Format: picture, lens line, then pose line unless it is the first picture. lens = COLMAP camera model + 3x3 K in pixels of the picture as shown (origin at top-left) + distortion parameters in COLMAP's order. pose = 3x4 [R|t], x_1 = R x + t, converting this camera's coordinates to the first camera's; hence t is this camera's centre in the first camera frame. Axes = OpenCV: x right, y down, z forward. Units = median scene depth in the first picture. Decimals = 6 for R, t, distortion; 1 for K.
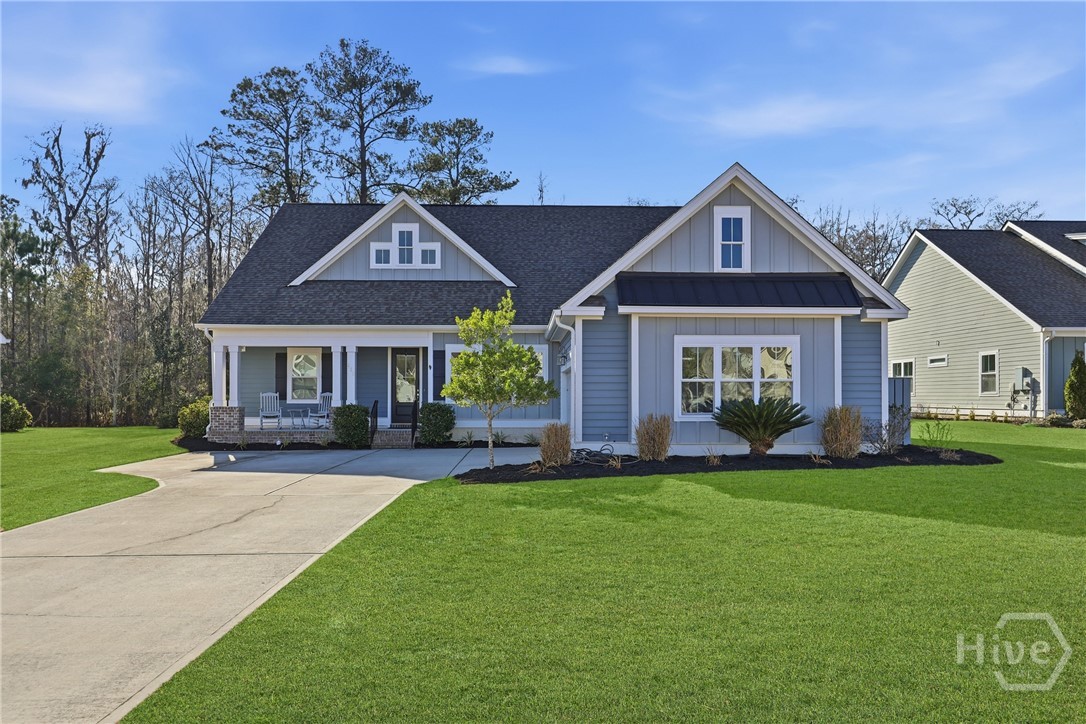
lens RADIAL K [[700.5, 0, 543.0], [0, 700.5, 365.9], [0, 0, 1]] dist [-0.004640, -0.003334]
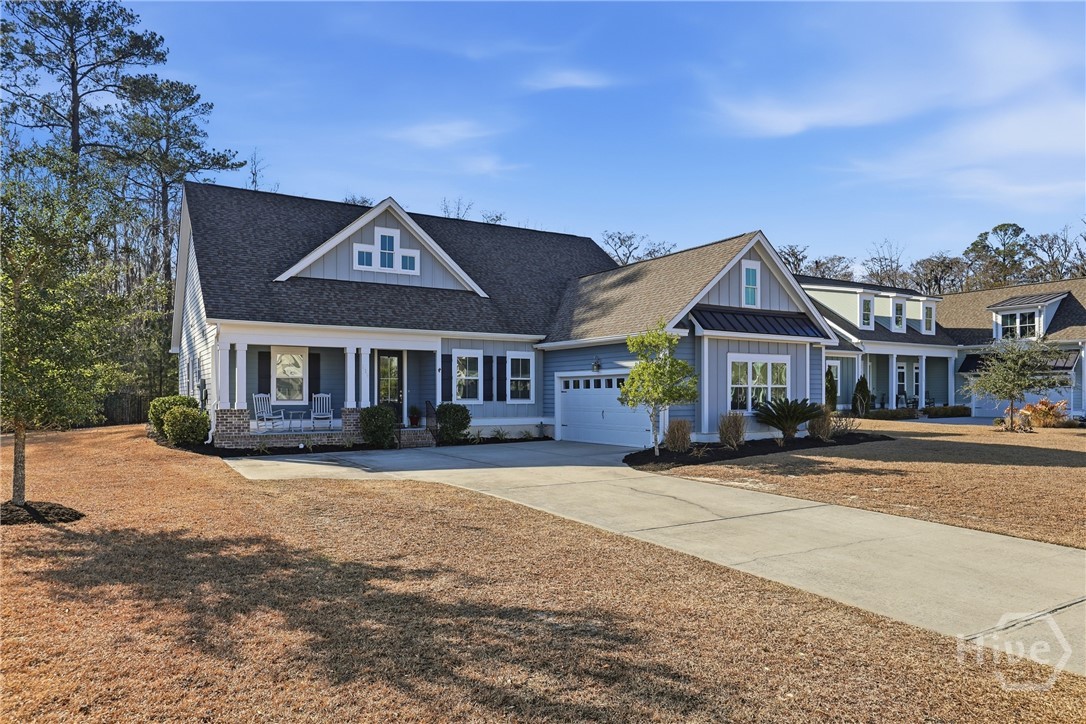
lens RADIAL K [[700.5, 0, 544.5], [0, 700.5, 366.6], [0, 0, 1]] dist [-0.004640, -0.003334]
pose [[0.871221, 0.019753, 0.490493, -0.508076], [-0.021376, 0.999769, -0.002293, -0.004158], [-0.490425, -0.008487, 0.871442, -0.005738]]
